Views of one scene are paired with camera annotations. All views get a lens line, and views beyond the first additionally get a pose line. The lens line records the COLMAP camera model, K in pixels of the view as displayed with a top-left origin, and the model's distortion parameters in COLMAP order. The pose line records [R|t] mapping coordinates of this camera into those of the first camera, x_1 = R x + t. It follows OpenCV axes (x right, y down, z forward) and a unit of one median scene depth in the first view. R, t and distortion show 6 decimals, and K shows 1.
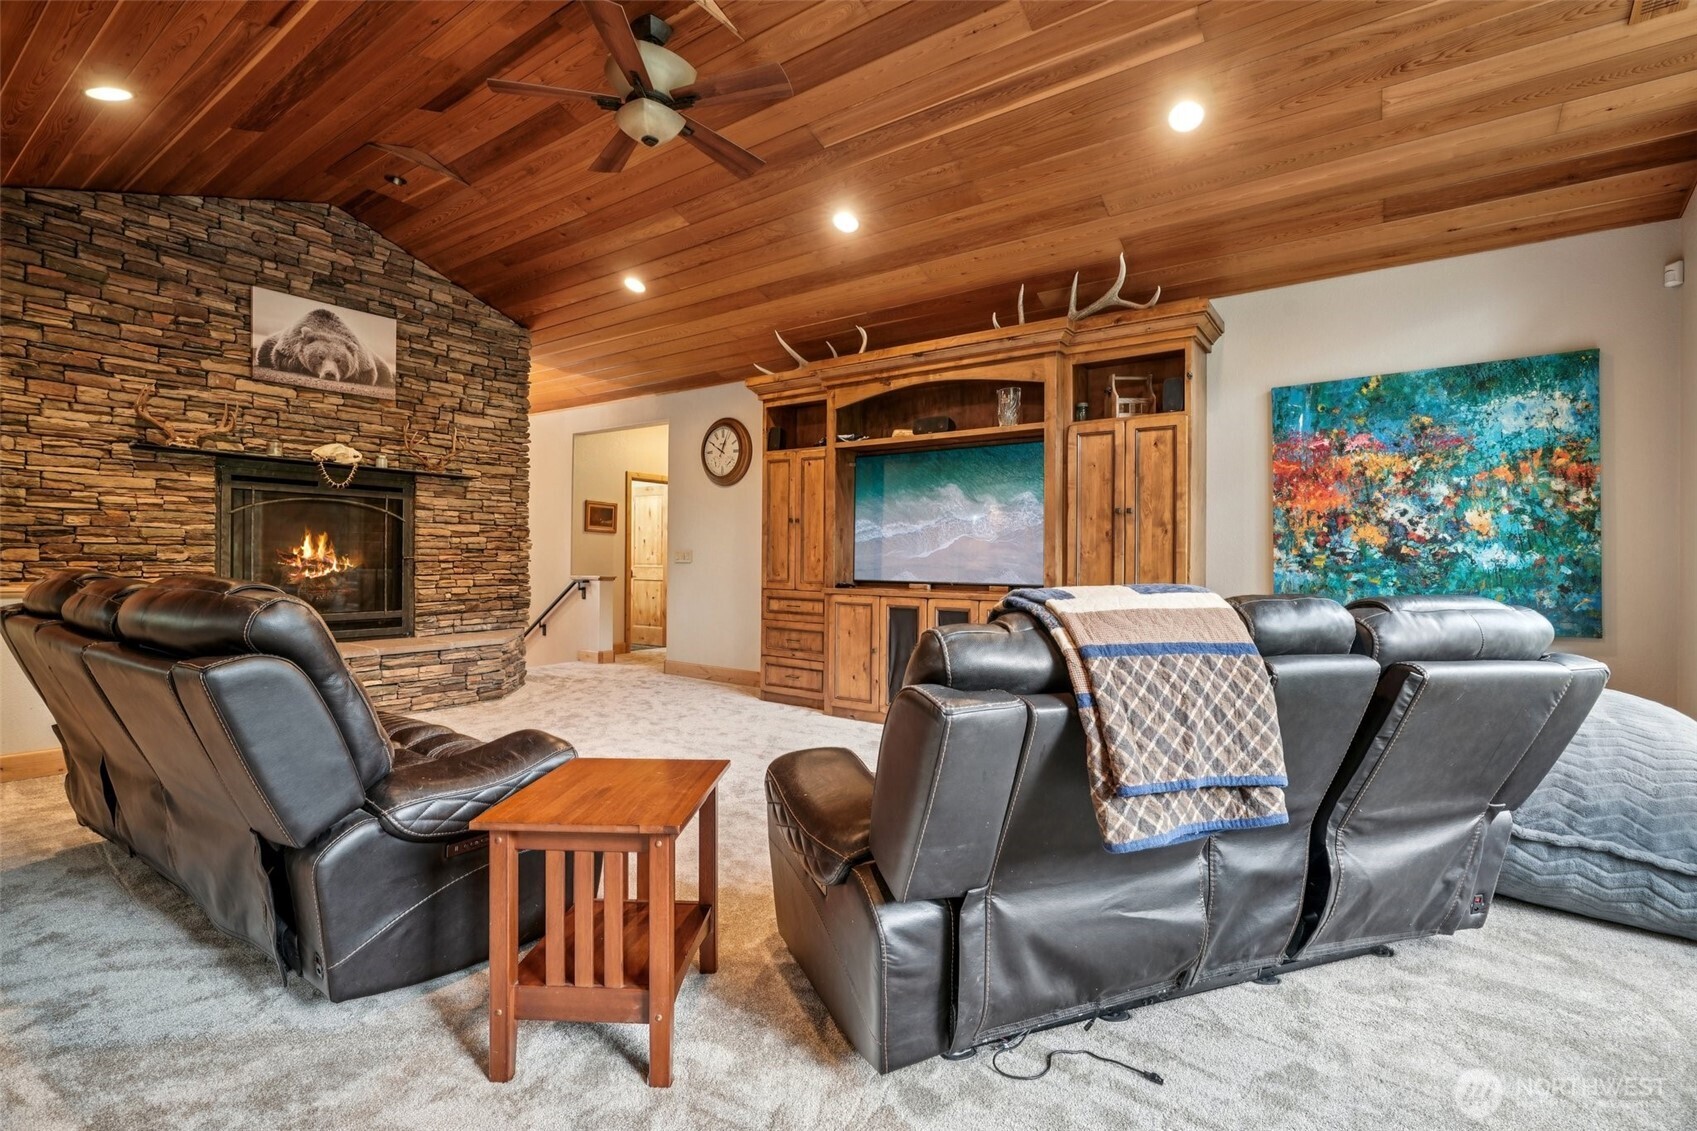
lens RADIAL K [[761.7, 0, 851.7], [0, 761.7, 555.3], [0, 0, 1]] dist [-0.000828, 0.000281]
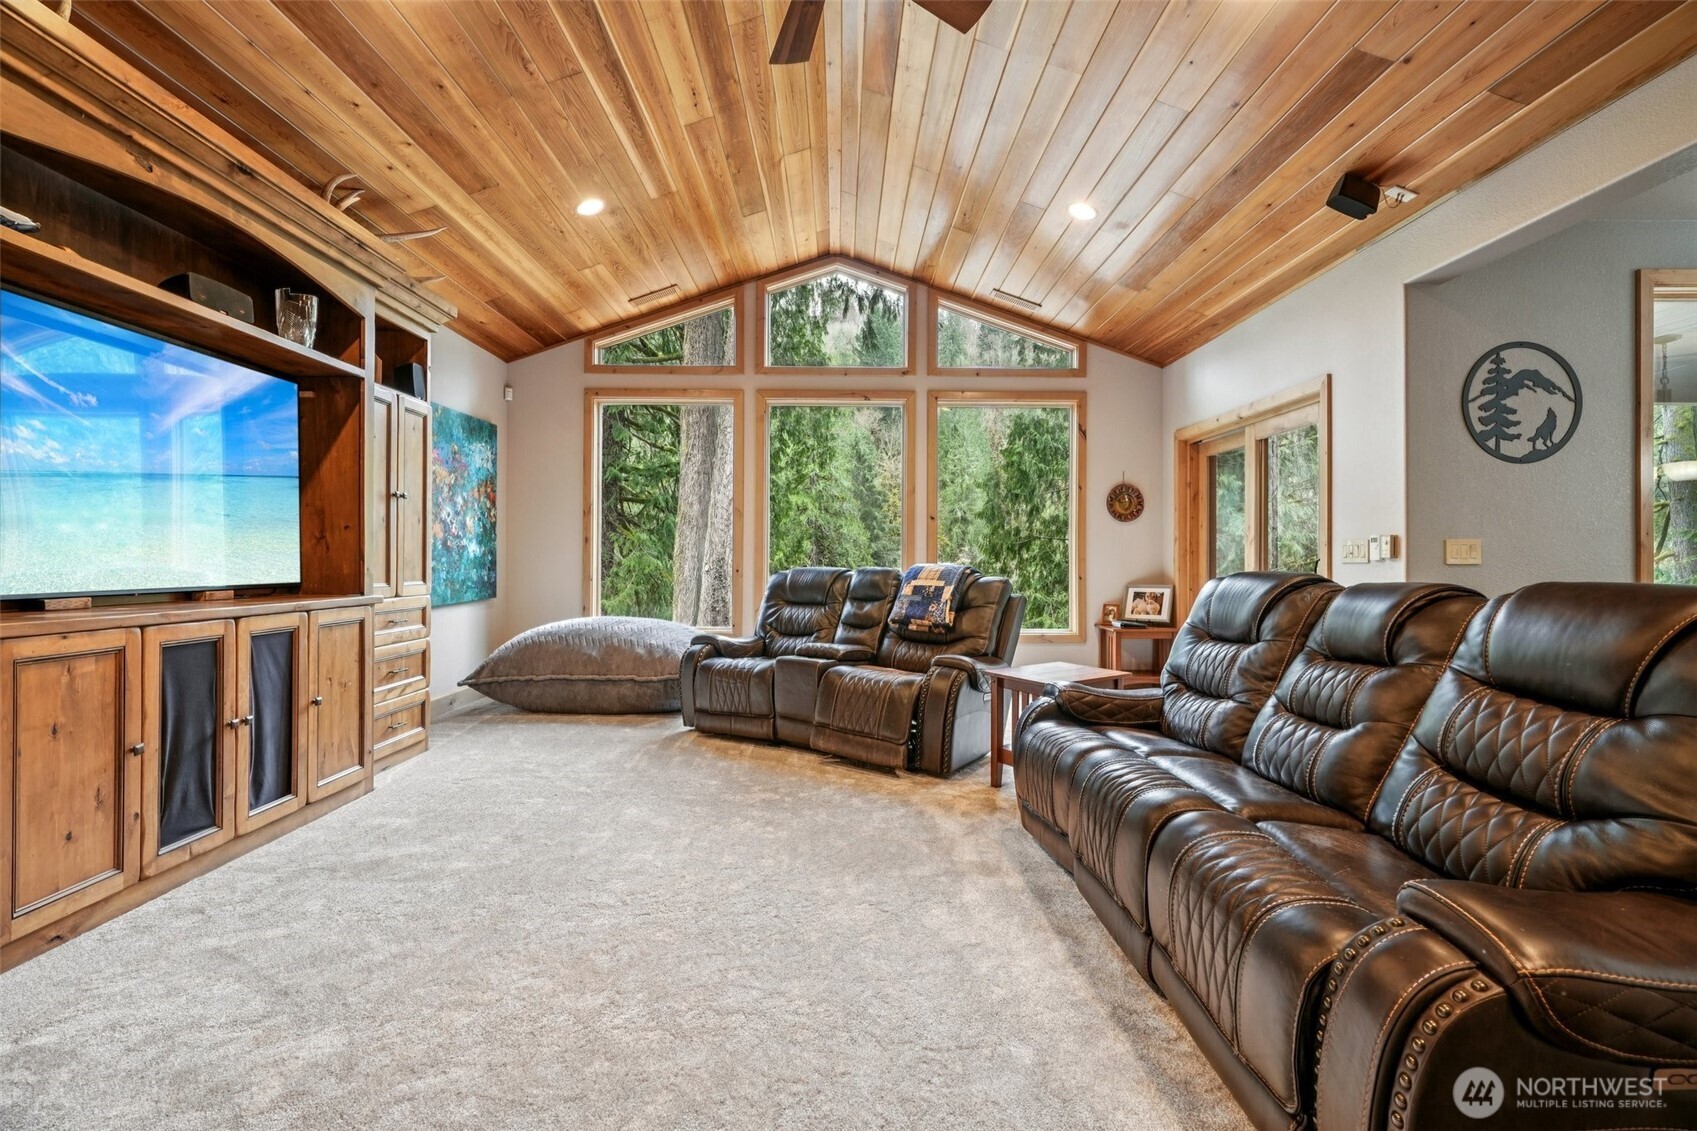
lens RADIAL K [[761.7, 0, 851.7], [0, 761.7, 555.3], [0, 0, 1]] dist [-0.000828, 0.000281]
pose [[-0.585768, 0.000203, 0.810479, -0.584960], [-0.006809, 0.999963, -0.005172, 0.011409], [-0.810450, -0.008548, -0.585745, 0.935079]]
